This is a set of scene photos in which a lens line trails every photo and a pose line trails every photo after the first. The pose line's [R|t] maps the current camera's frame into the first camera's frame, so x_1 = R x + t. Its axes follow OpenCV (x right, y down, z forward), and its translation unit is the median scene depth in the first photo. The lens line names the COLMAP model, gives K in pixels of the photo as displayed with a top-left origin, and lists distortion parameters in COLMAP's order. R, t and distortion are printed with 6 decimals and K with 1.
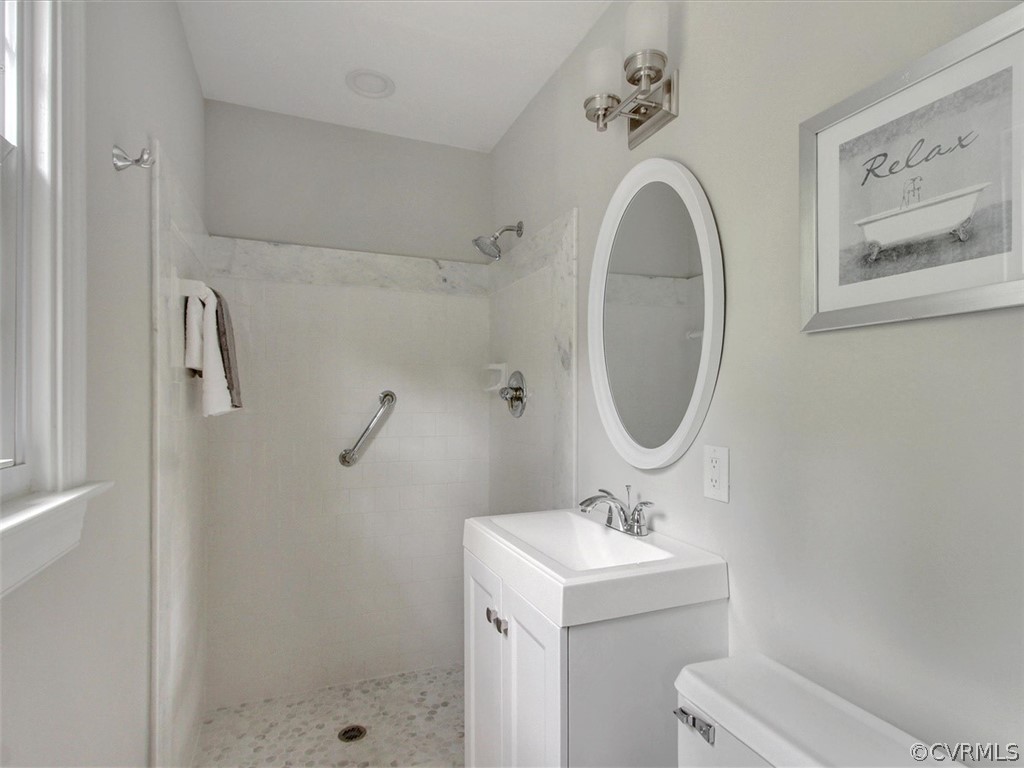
lens RADIAL K [[545.6, 0, 513.3], [0, 545.6, 400.4], [0, 0, 1]] dist [0.010504, -0.002068]
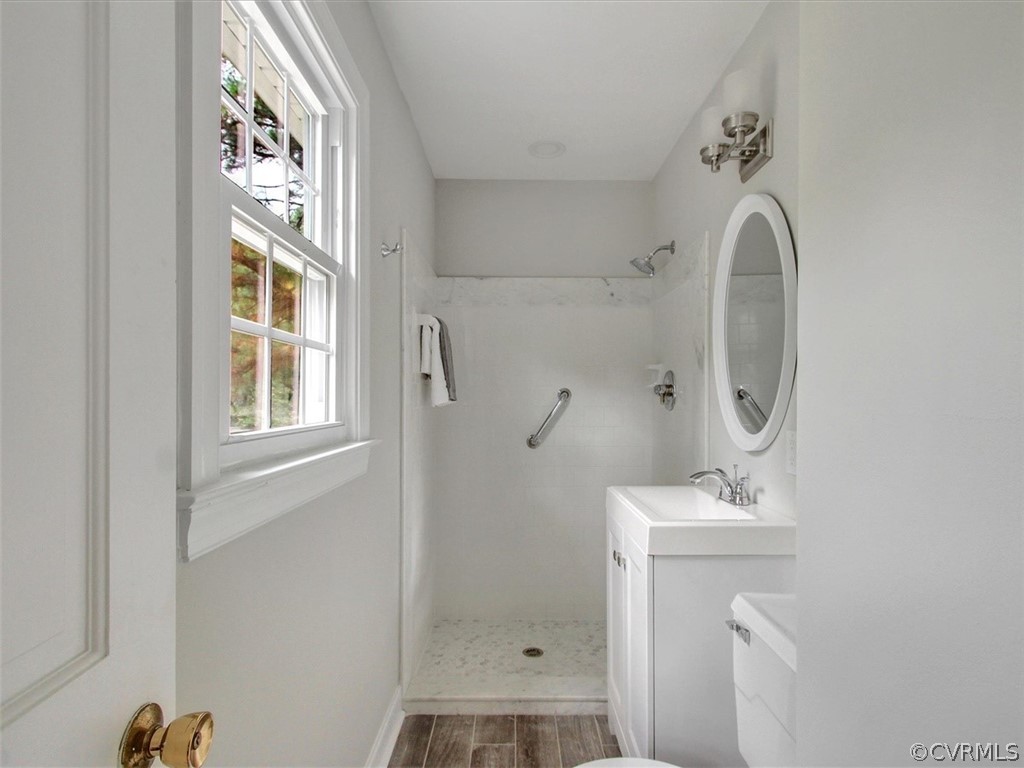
lens RADIAL K [[545.6, 0, 513.3], [0, 545.6, 400.4], [0, 0, 1]] dist [0.010504, -0.002068]
pose [[0.926484, 0.002647, -0.376326, 0.184691], [-0.001716, 0.999995, 0.002810, 0.009452], [0.376331, -0.001958, 0.926483, -0.267977]]
